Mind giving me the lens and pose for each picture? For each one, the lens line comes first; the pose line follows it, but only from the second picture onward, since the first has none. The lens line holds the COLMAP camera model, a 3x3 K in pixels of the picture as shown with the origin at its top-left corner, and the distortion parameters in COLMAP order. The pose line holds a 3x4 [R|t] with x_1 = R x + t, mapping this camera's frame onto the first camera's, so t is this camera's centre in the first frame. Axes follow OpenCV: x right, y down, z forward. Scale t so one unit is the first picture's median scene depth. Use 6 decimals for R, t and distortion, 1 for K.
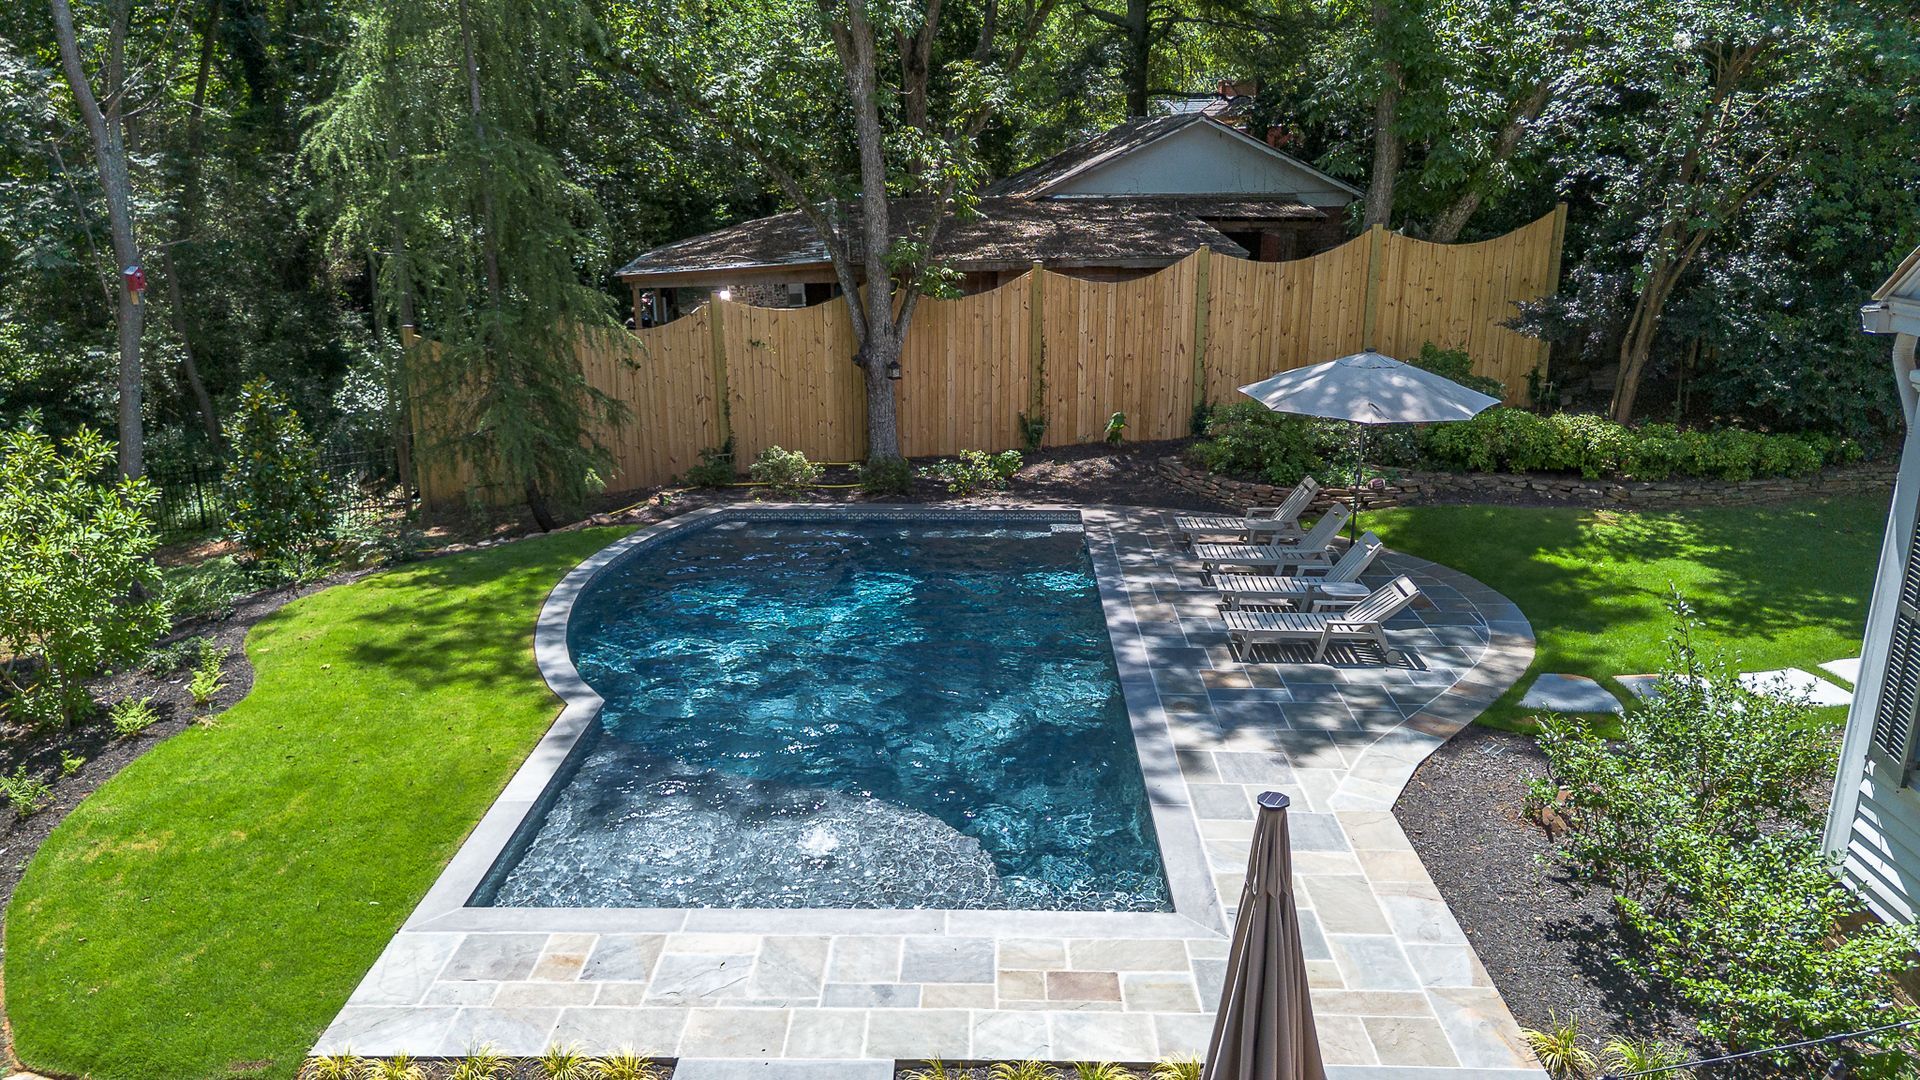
lens RADIAL K [[1352.2, 0, 958.3], [0, 1352.2, 547.6], [0, 0, 1]] dist [0.074244, -0.086253]
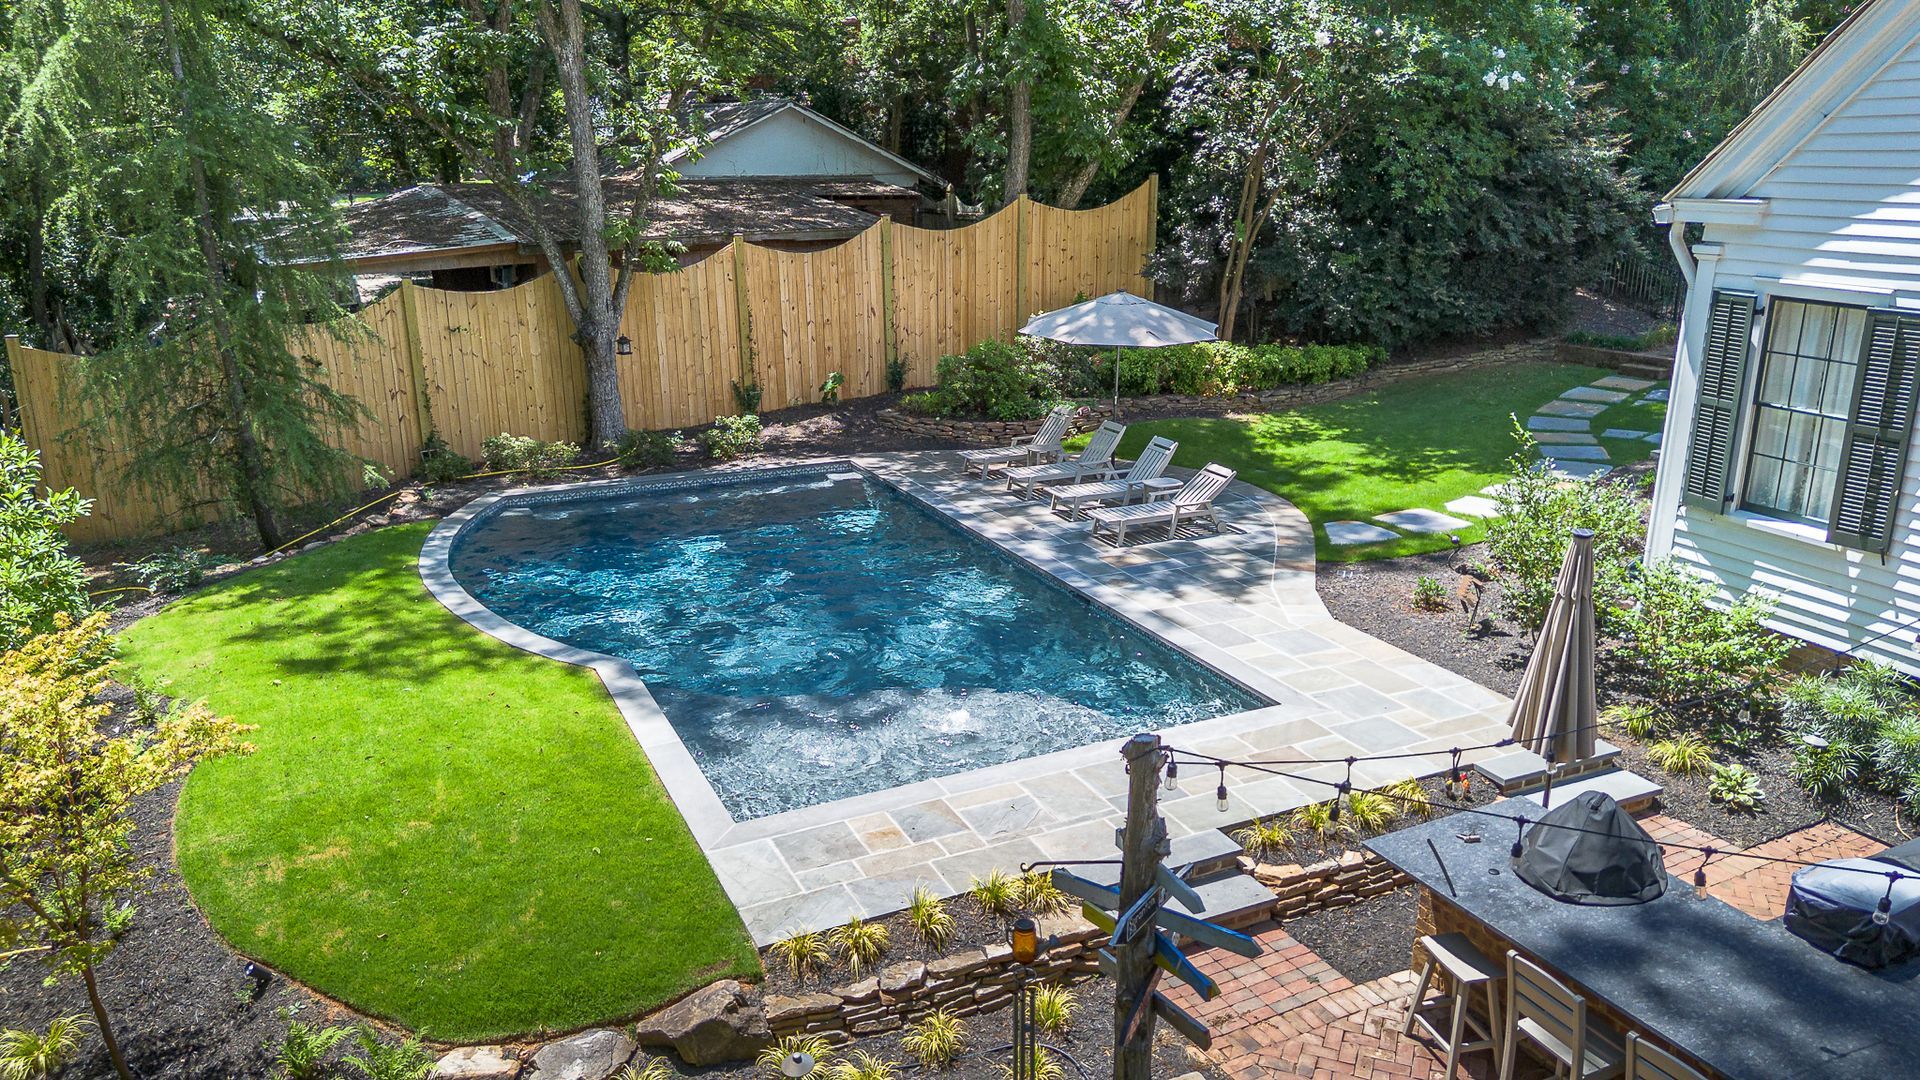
lens RADIAL K [[1356.6, 0, 960.0], [0, 1356.6, 540.0], [0, 0, 1]] dist [0.085433, -0.102432]
pose [[0.891936, -0.128824, 0.433422, -0.303751], [0.131888, 0.990995, 0.023137, 0.022125], [-0.432500, 0.036526, 0.900894, -0.011901]]
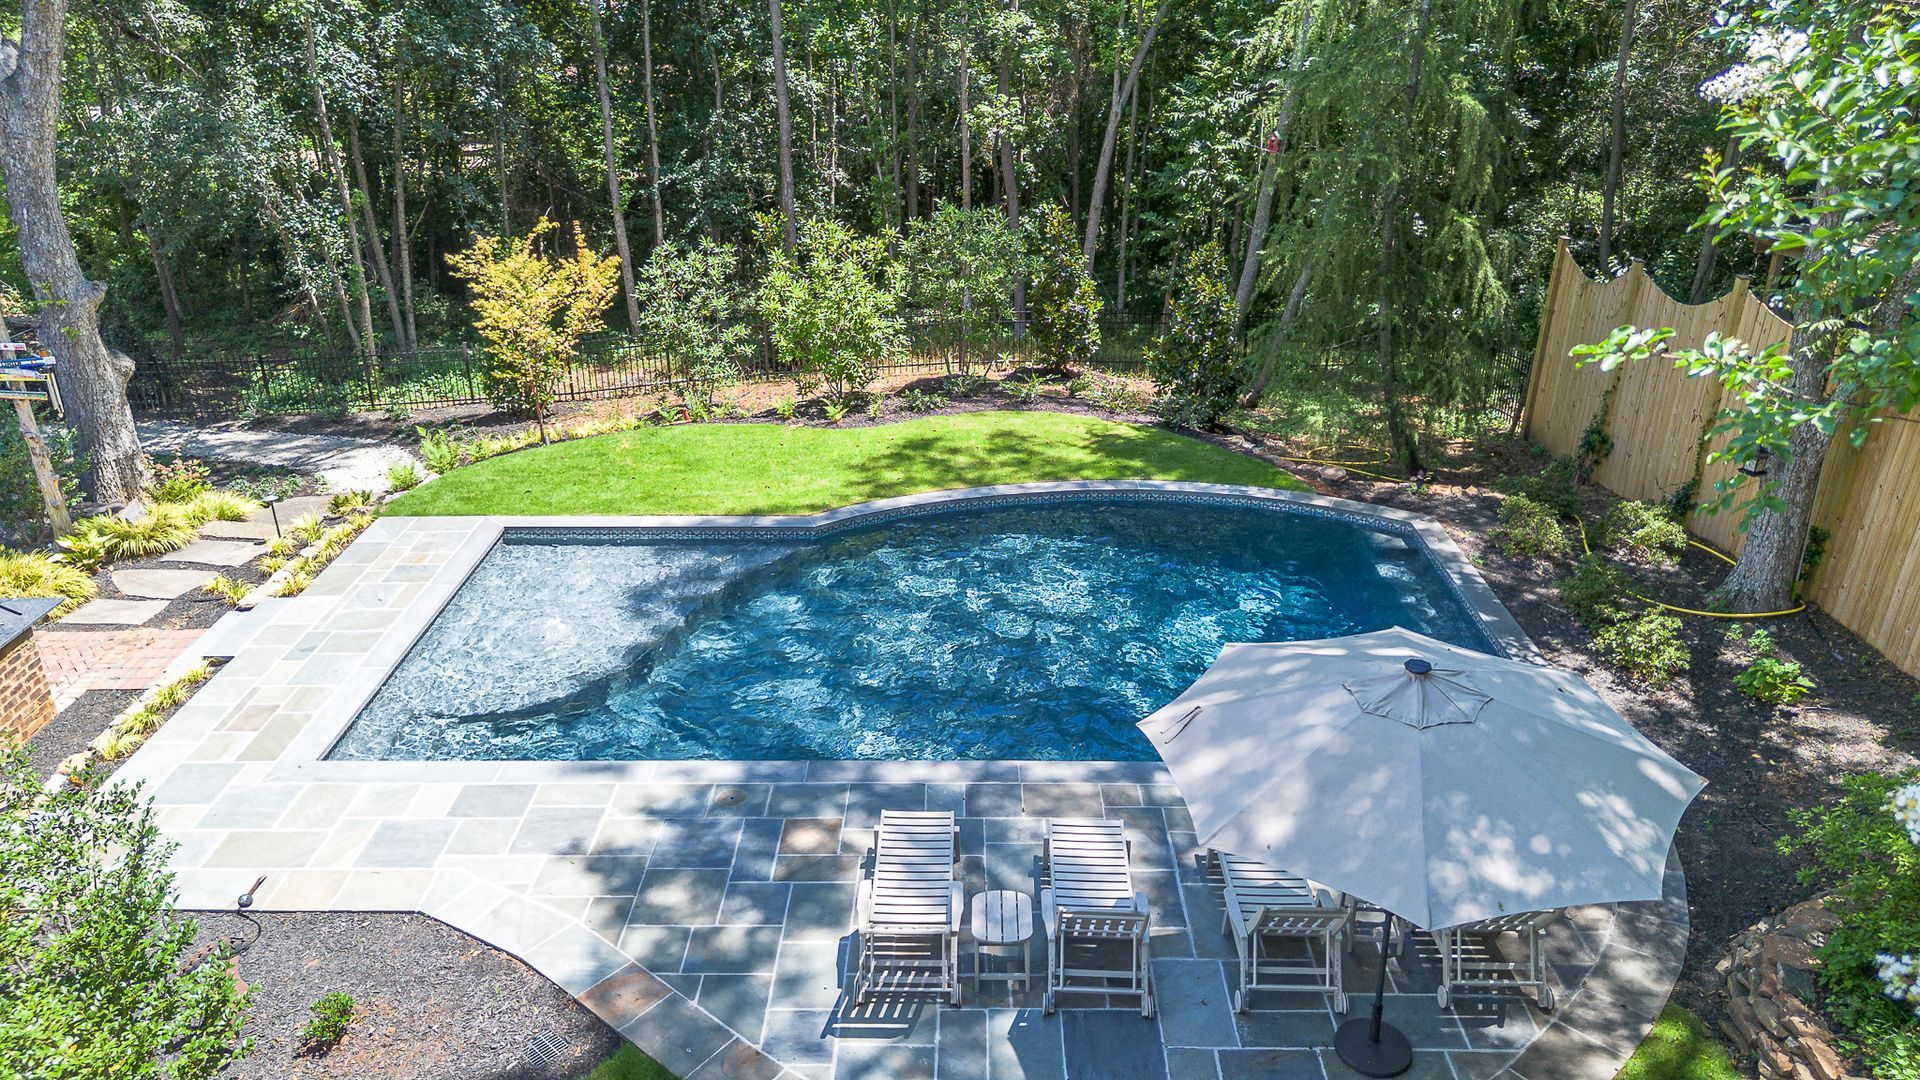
lens RADIAL K [[1361.2, 0, 960.0], [0, 1361.2, 540.0], [0, 0, 1]] dist [0.072020, -0.083286]
pose [[0.013771, 0.405956, -0.913789, 0.577192], [-0.283599, 0.877933, 0.385753, -0.255222], [0.958844, 0.253838, 0.127218, 0.637757]]
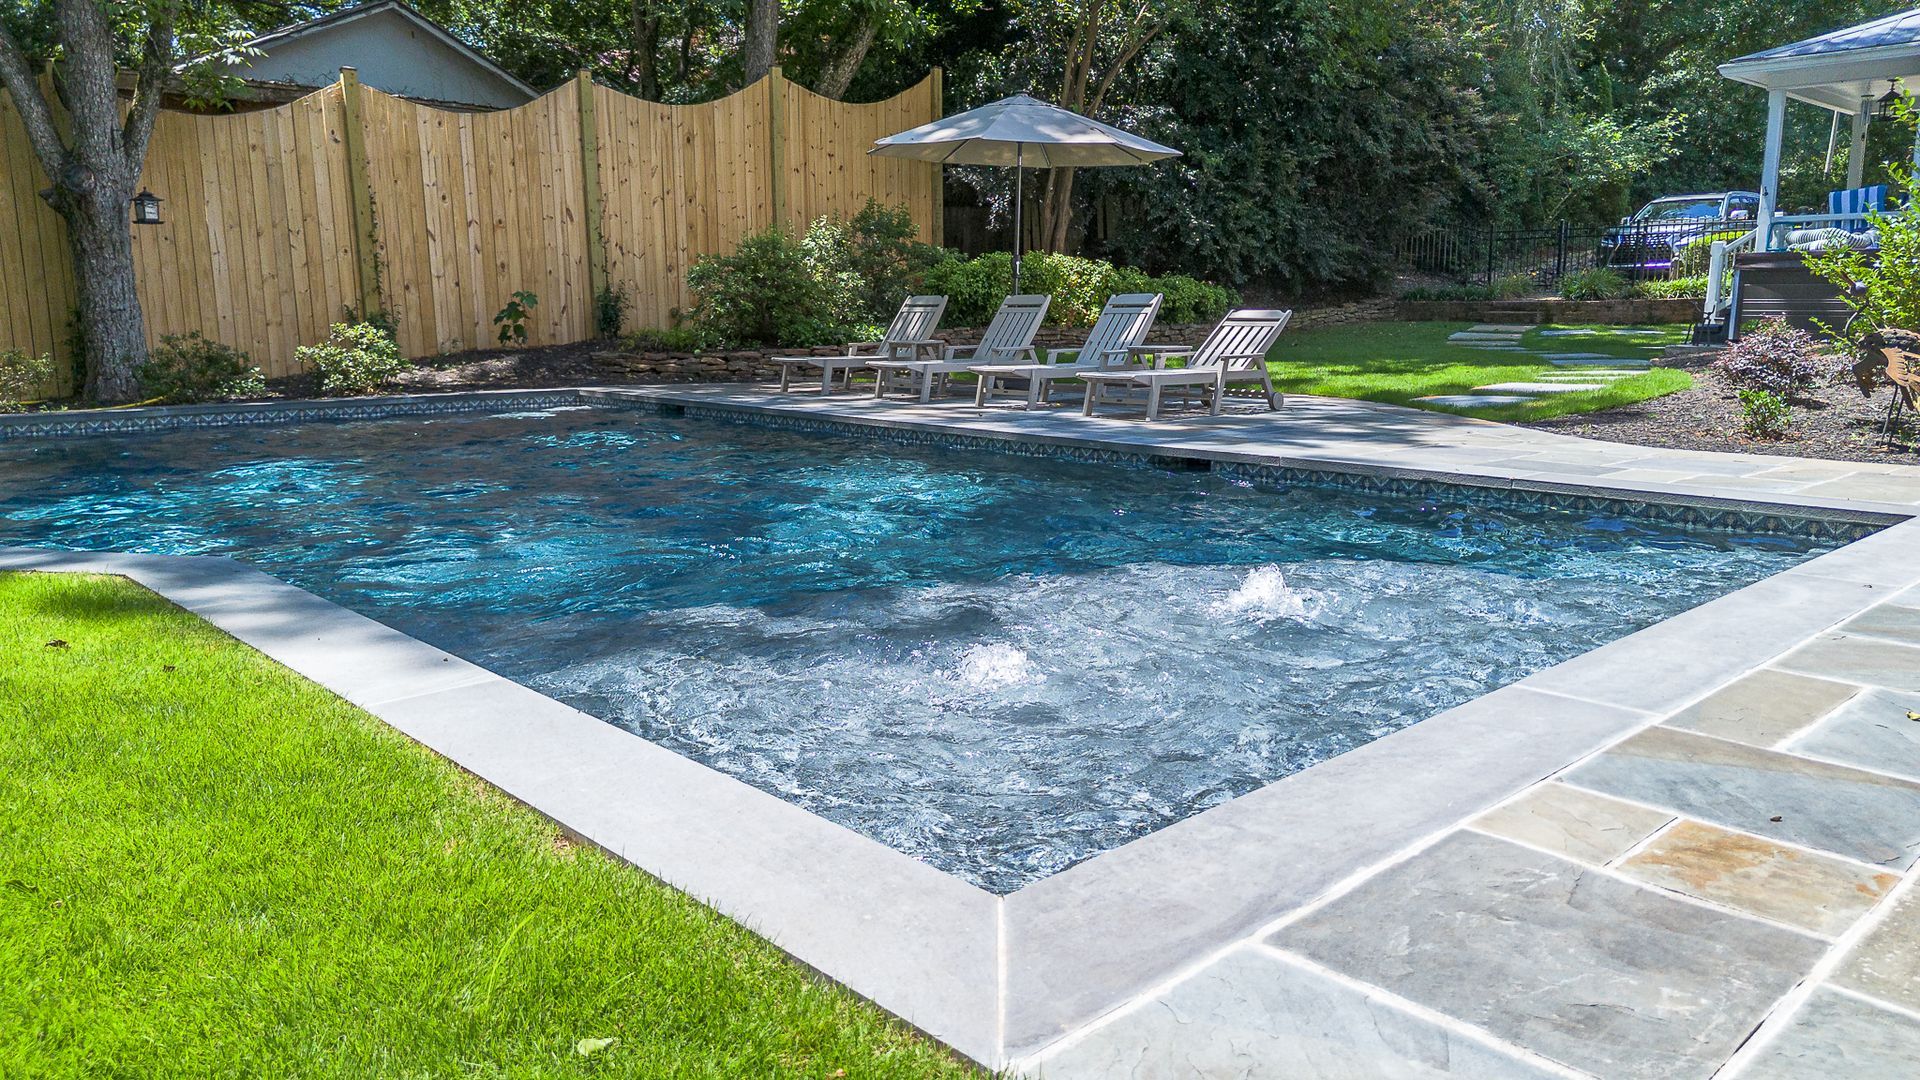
lens RADIAL K [[1367.5, 0, 958.2], [0, 1367.5, 530.2], [0, 0, 1]] dist [0.055246, -0.056615]
pose [[0.711920, -0.116098, 0.692597, -0.240995], [0.203046, 0.978146, -0.044747, 0.103762], [-0.672266, 0.172486, 0.719936, 0.405212]]
